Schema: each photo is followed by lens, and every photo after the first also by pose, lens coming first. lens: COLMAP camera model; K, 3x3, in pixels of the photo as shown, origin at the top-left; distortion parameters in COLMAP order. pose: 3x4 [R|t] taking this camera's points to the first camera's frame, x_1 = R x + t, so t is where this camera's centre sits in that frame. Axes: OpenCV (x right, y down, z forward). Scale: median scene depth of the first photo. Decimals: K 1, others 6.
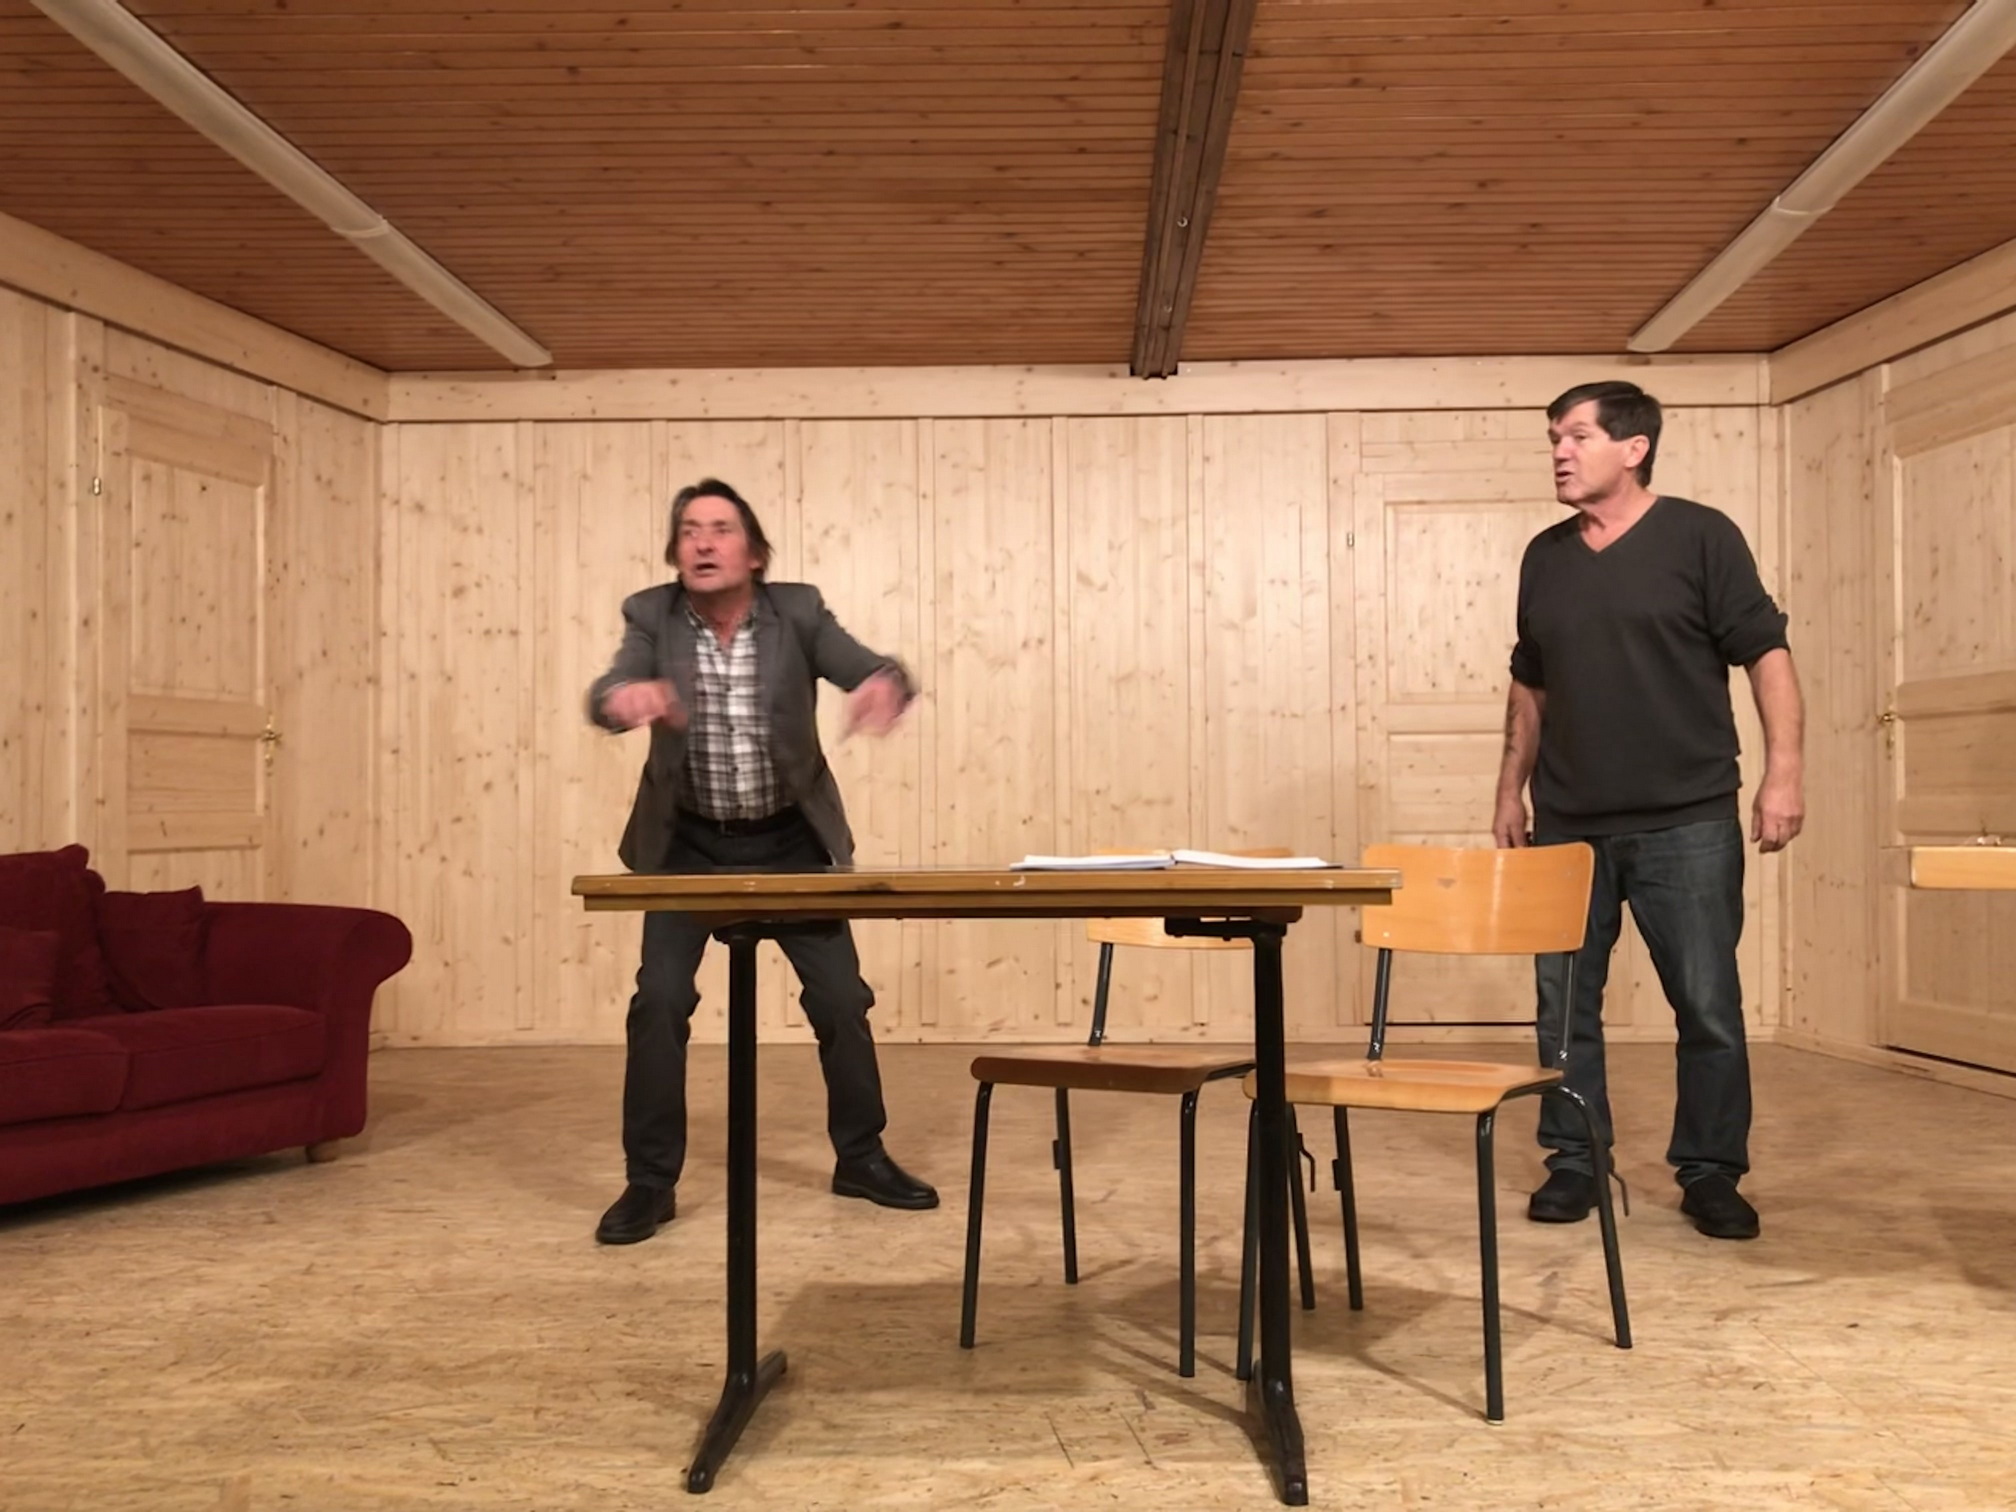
lens RADIAL K [[1831.9, 0, 1008.0], [0, 1831.9, 760.2], [0, 0, 1]] dist [0.014098, 0.000000]
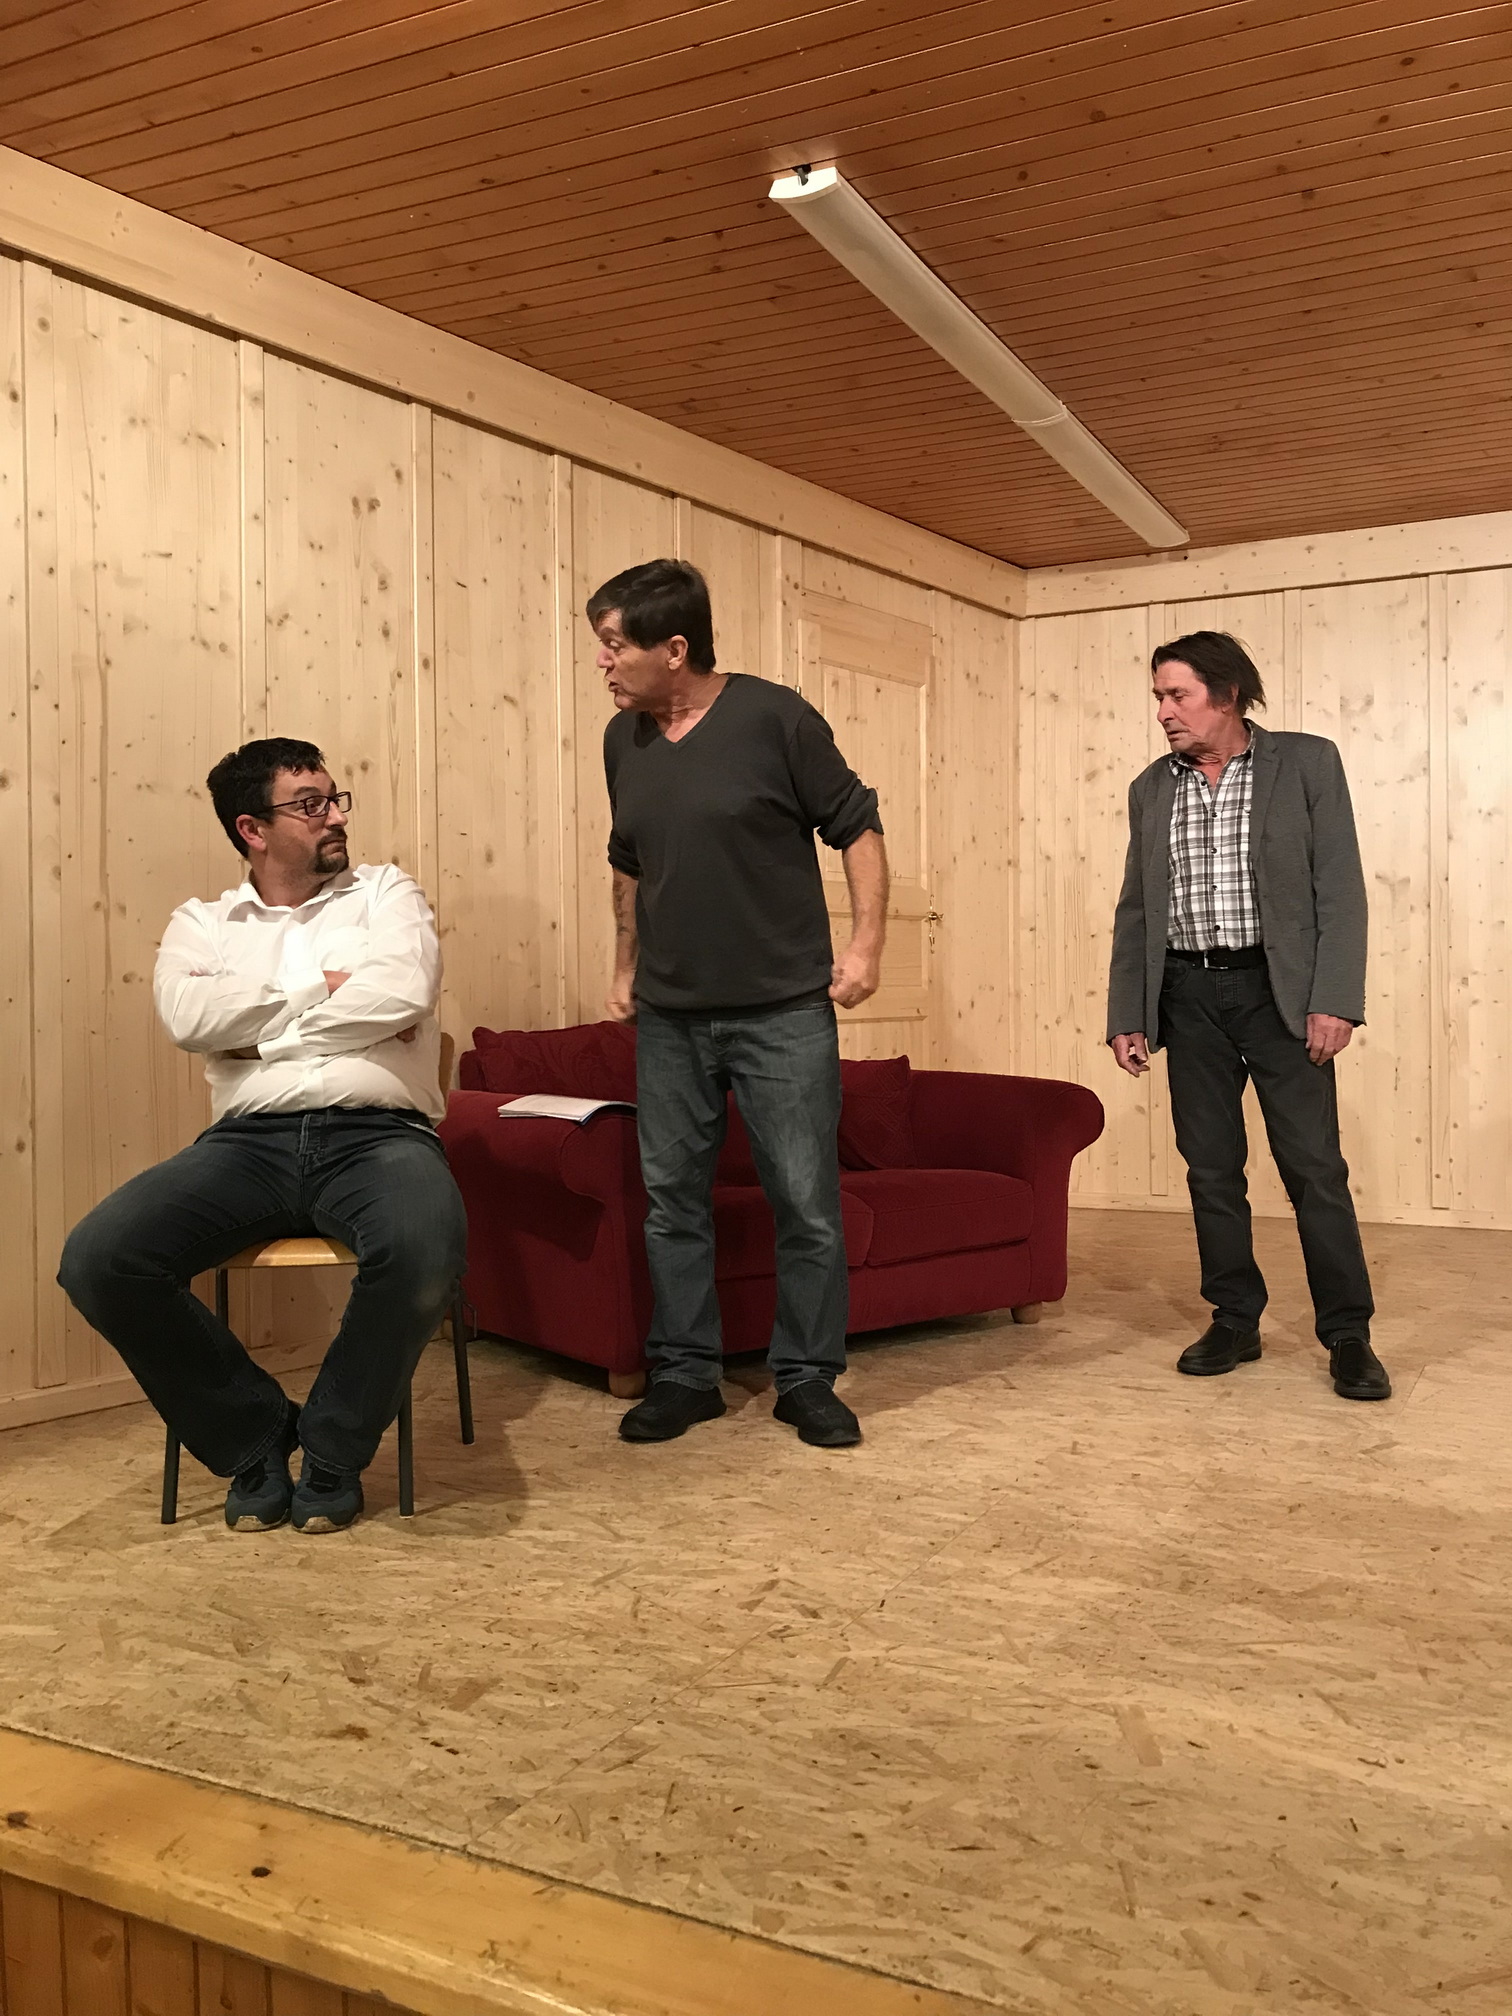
lens RADIAL K [[1661.6, 0, 771.9], [0, 1661.6, 995.7], [0, 0, 1]] dist [0.031609, -0.032547]
pose [[0.914235, 0.001595, -0.405182, -0.090181], [0.012890, 0.999372, 0.033017, -0.000151], [0.404980, -0.035408, 0.913640, 0.063024]]
